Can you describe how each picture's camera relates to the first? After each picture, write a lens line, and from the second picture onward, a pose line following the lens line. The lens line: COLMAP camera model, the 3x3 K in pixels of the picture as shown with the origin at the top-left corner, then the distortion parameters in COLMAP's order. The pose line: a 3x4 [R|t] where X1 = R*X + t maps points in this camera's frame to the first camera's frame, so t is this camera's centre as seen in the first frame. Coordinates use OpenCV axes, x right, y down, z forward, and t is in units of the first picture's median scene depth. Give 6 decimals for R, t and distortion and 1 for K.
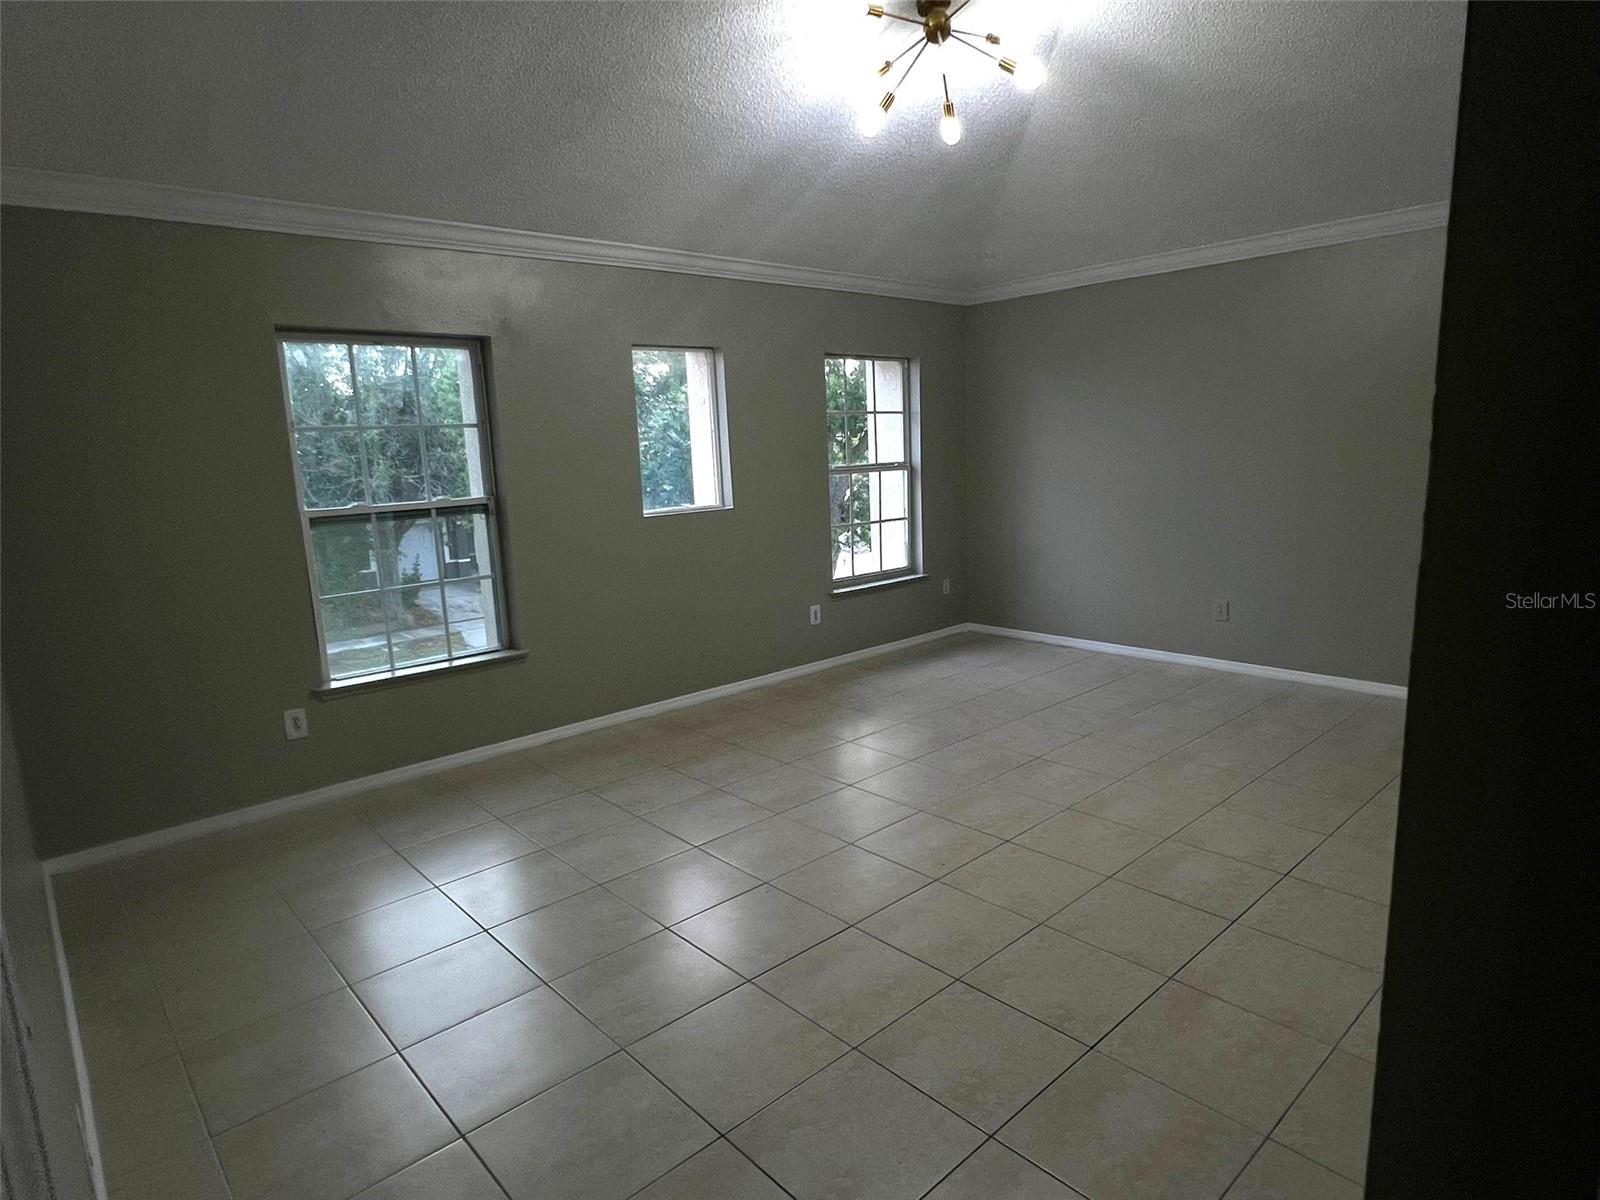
lens RADIAL K [[910.1, 0, 798.4], [0, 910.1, 600.2], [0, 0, 1]] dist [-0.000388, -0.000276]
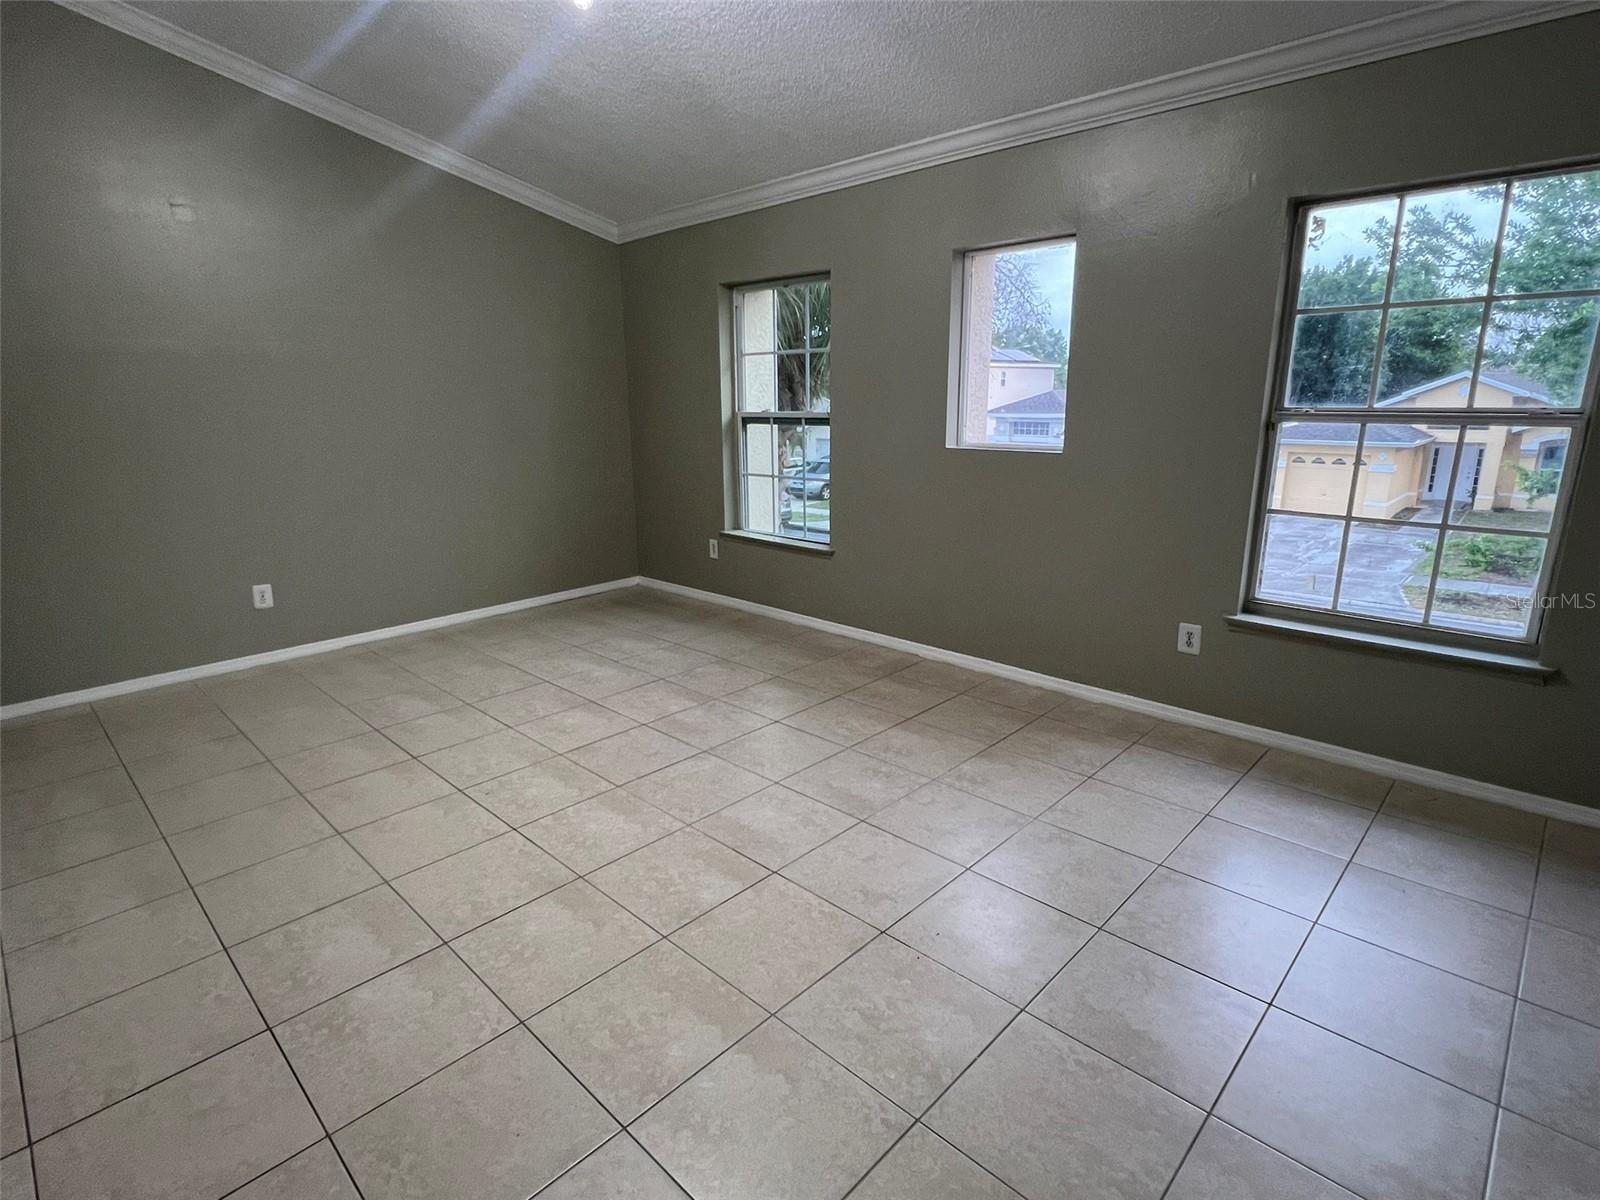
lens RADIAL K [[816.4, 0, 797.3], [0, 816.4, 602.3], [0, 0, 1]] dist [-0.004765, -0.000744]
pose [[0.065471, 0.287471, -0.955549, 0.736762], [-0.159737, 0.948274, 0.274338, -0.165375], [0.984986, 0.134676, 0.108004, 0.894036]]
